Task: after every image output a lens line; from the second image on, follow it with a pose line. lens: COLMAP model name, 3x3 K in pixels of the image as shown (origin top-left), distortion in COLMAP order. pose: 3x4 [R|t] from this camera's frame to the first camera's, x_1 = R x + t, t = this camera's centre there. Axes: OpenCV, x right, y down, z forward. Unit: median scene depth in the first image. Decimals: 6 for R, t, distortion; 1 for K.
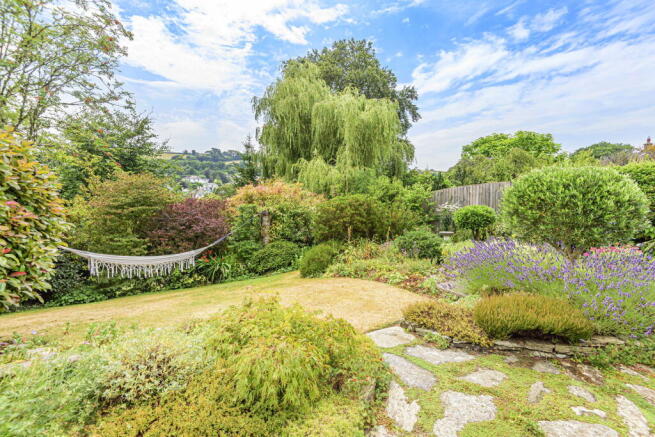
lens RADIAL K [[292.6, 0, 327.5], [0, 292.6, 218.5], [0, 0, 1]] dist [0.023102, -0.018002]
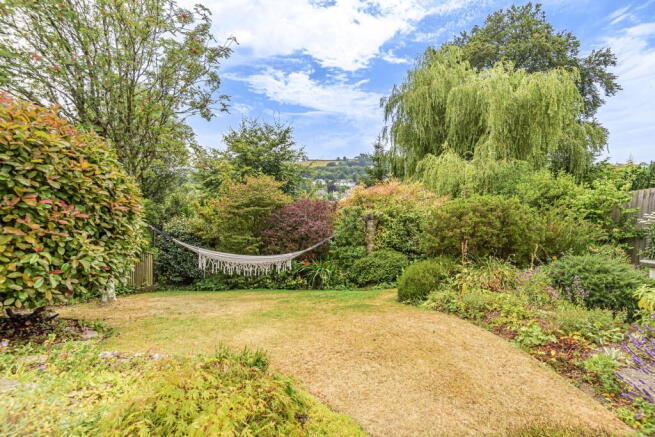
lens RADIAL K [[292.6, 0, 327.5], [0, 292.6, 218.5], [0, 0, 1]] dist [0.023102, -0.018002]
pose [[0.888398, 0.035599, -0.457692, 0.074934], [-0.039280, 0.999227, 0.001477, -0.009718], [0.457390, 0.016666, 0.889110, 0.159342]]
